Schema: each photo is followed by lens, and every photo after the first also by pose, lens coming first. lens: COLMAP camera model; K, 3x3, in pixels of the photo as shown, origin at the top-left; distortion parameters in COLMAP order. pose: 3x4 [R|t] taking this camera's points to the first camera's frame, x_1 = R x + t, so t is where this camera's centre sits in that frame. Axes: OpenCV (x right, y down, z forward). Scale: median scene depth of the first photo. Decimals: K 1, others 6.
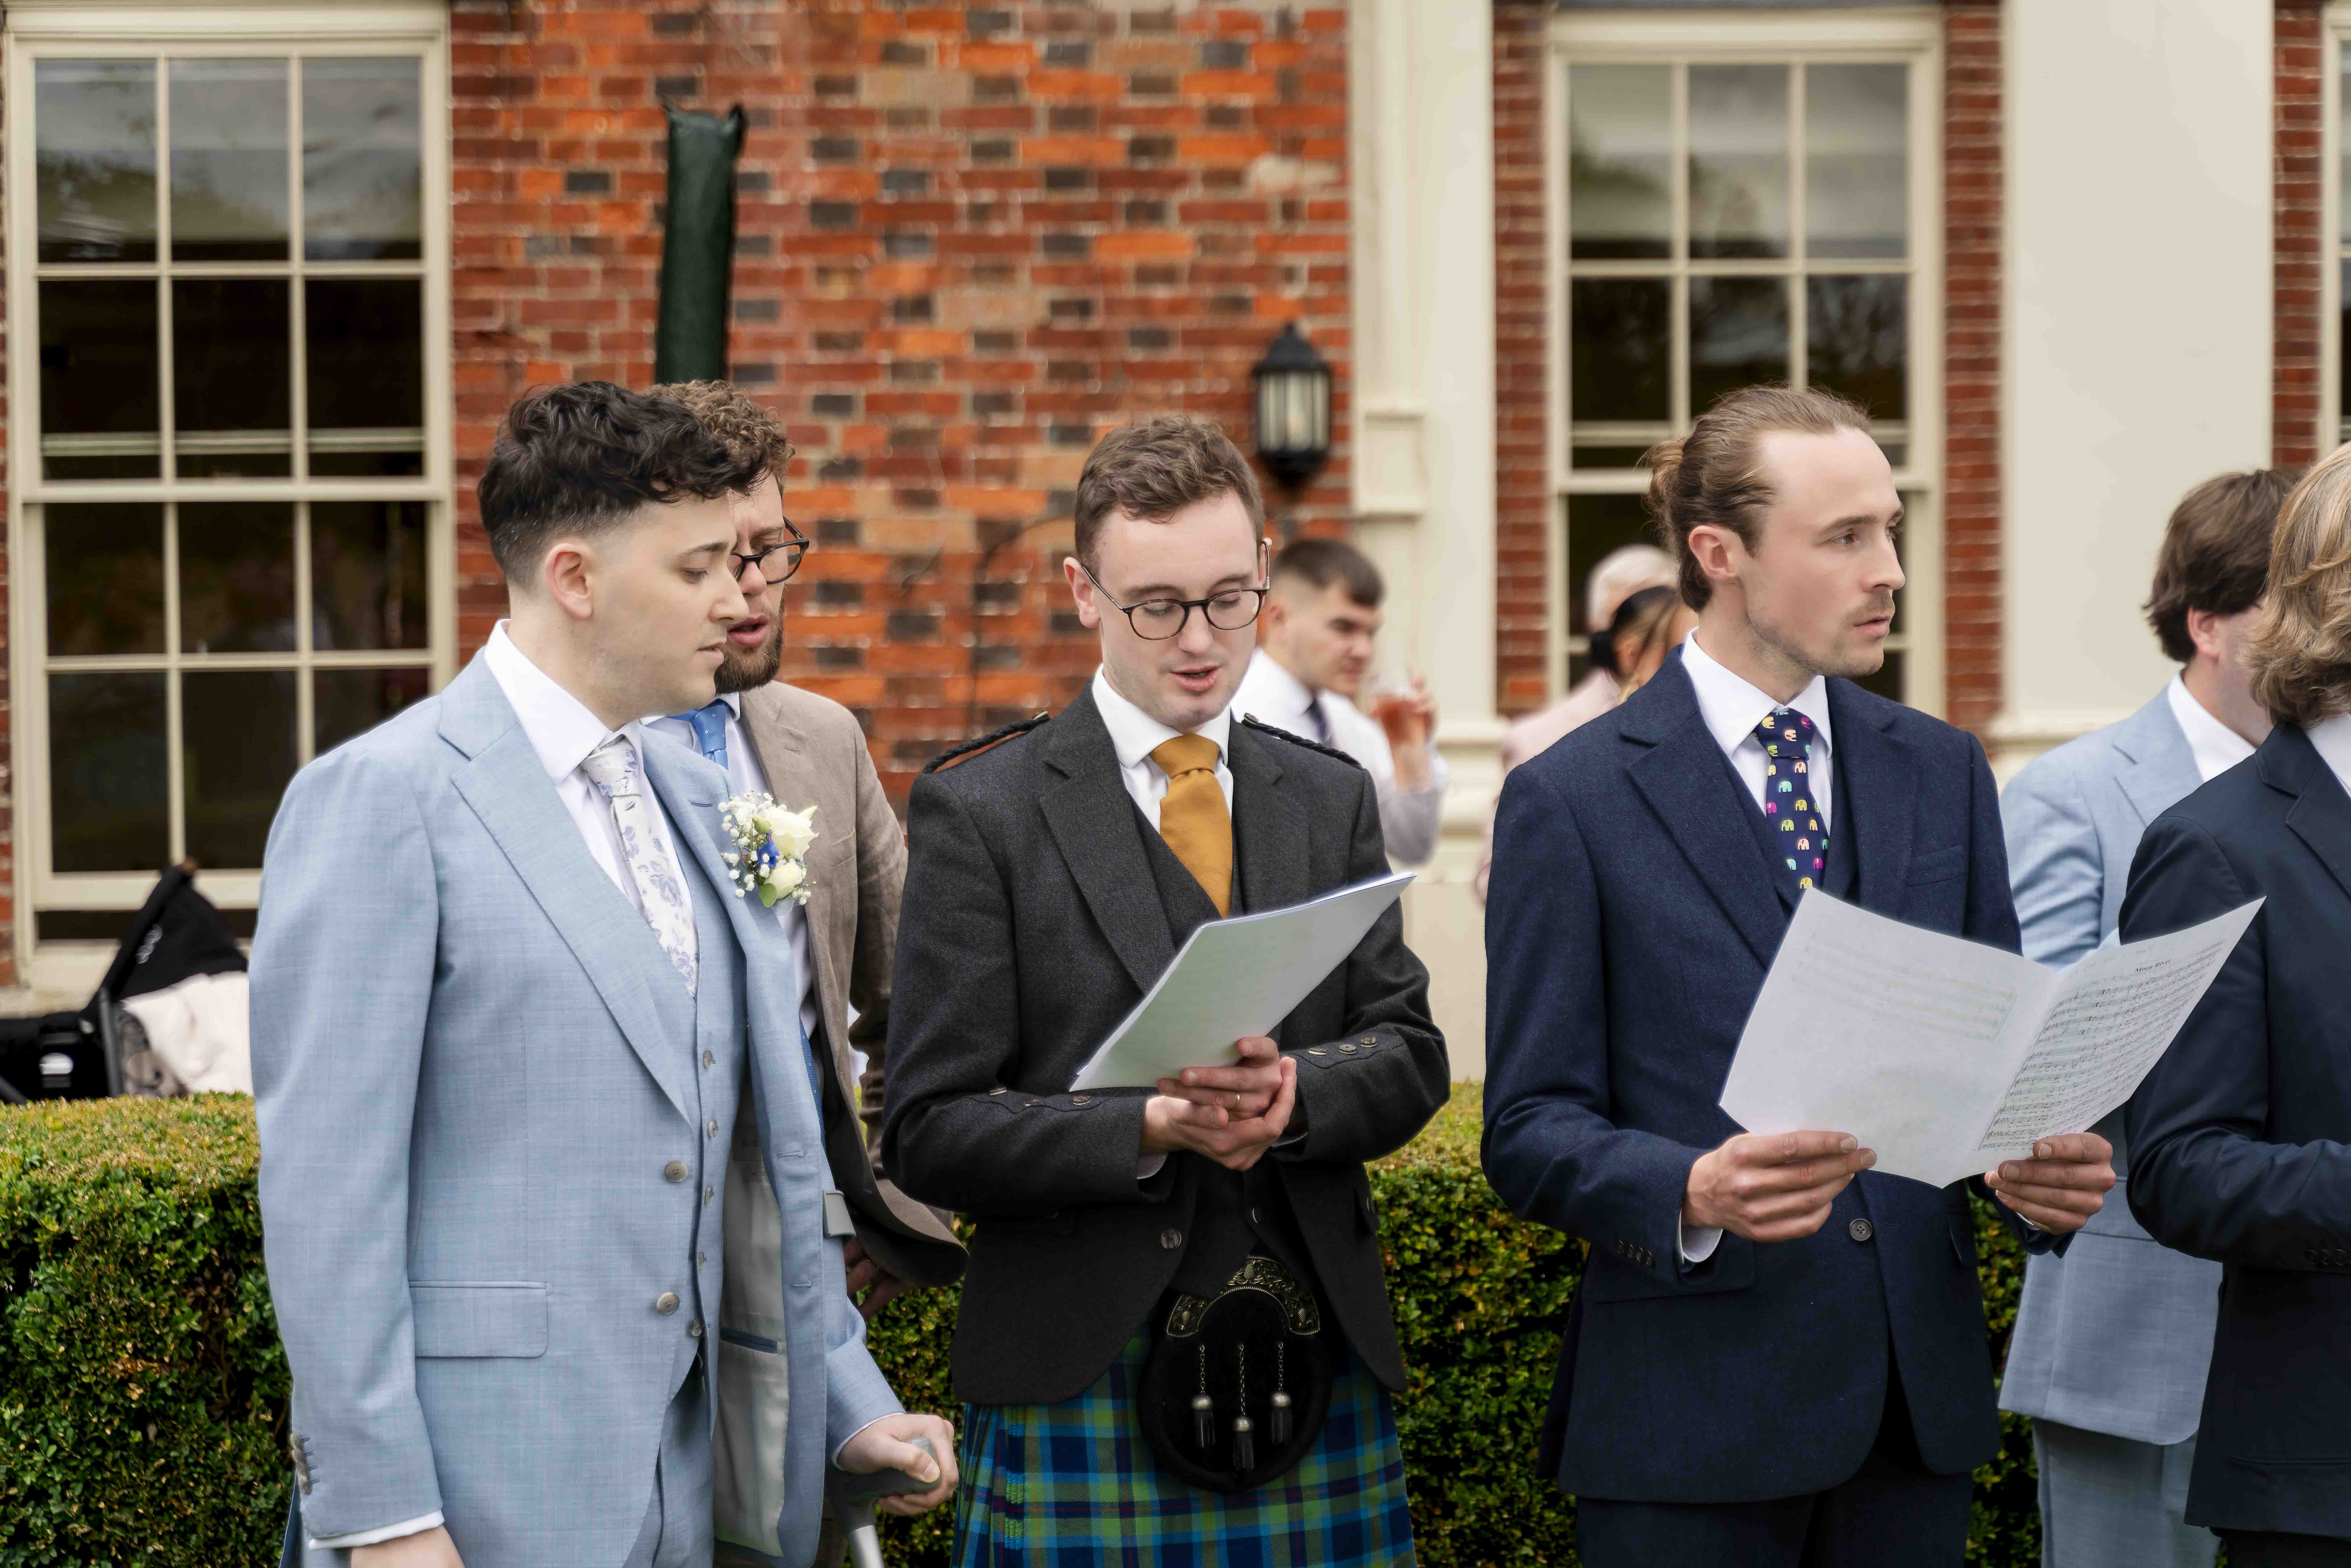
lens RADIAL K [[5163.5, 0, 1098.2], [0, 5163.5, 786.3], [0, 0, 1]] dist [0.041716, -0.581454]
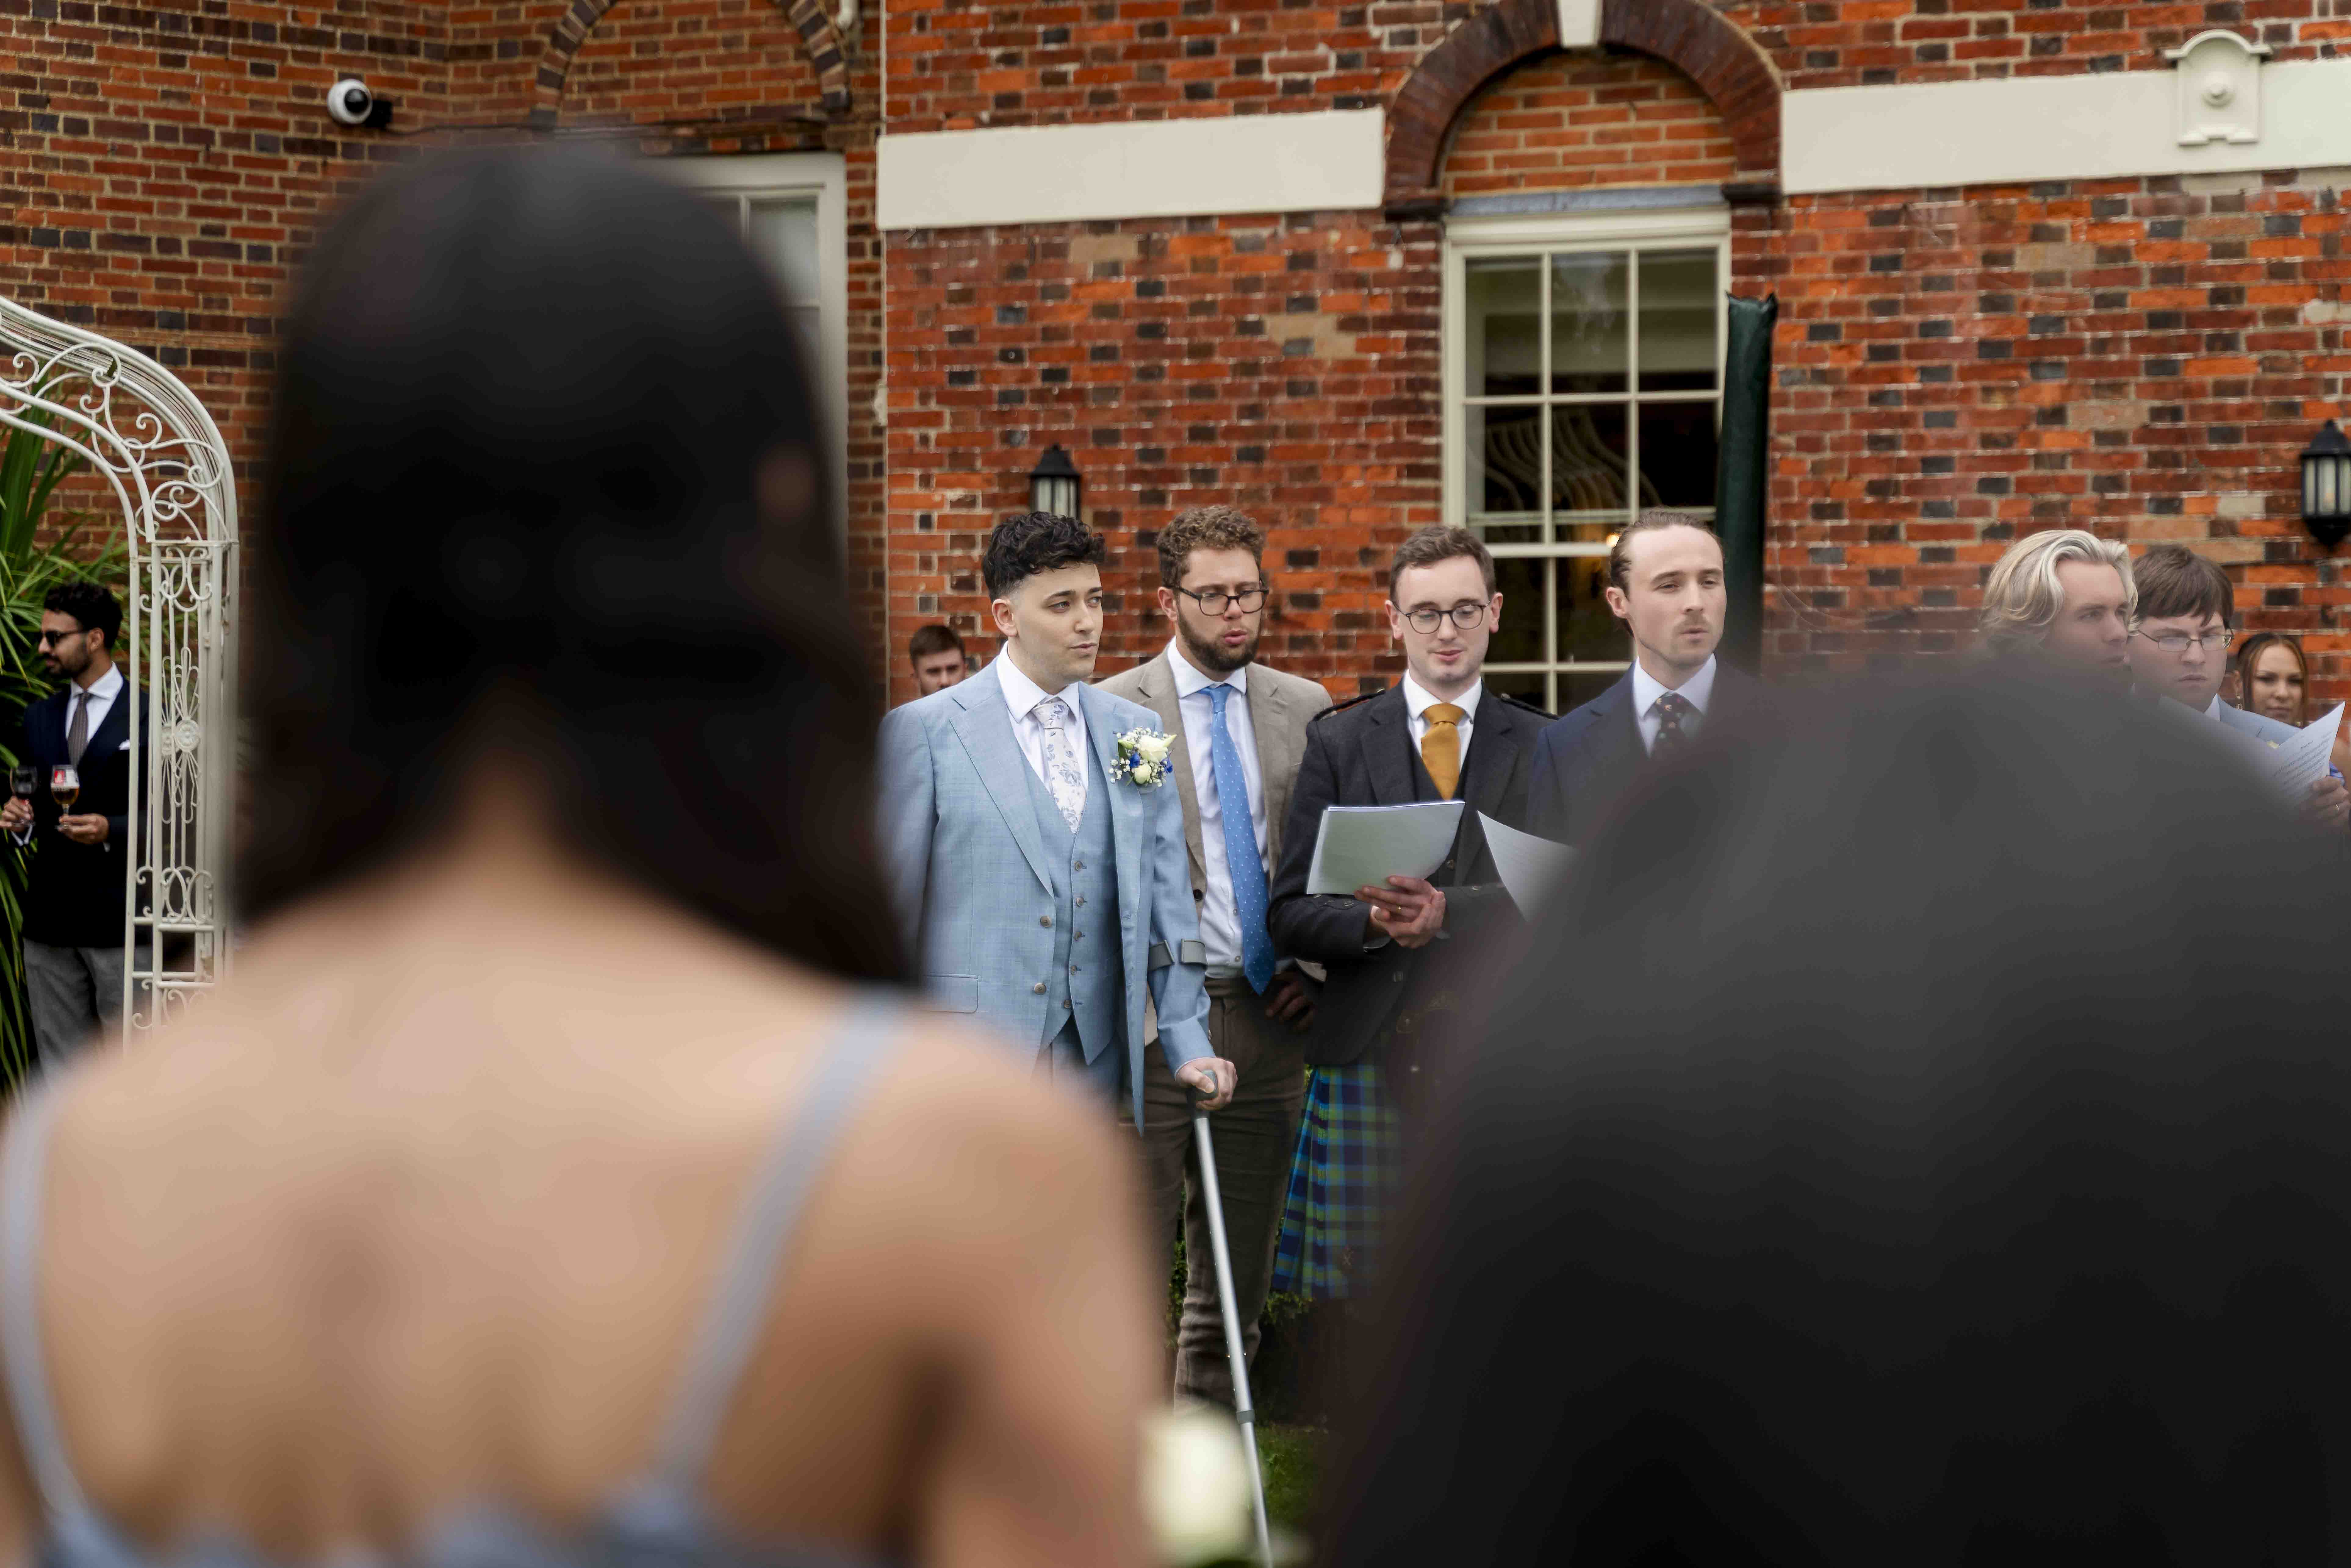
lens RADIAL K [[4491.2, 0, 1154.3], [0, 4491.2, 795.8], [0, 0, 1]] dist [0.035901, -0.208016]
pose [[0.909736, 0.017357, -0.414824, 0.248920], [-0.016251, 0.999849, 0.006196, 0.006251], [0.414869, 0.001104, 0.909880, -0.203193]]
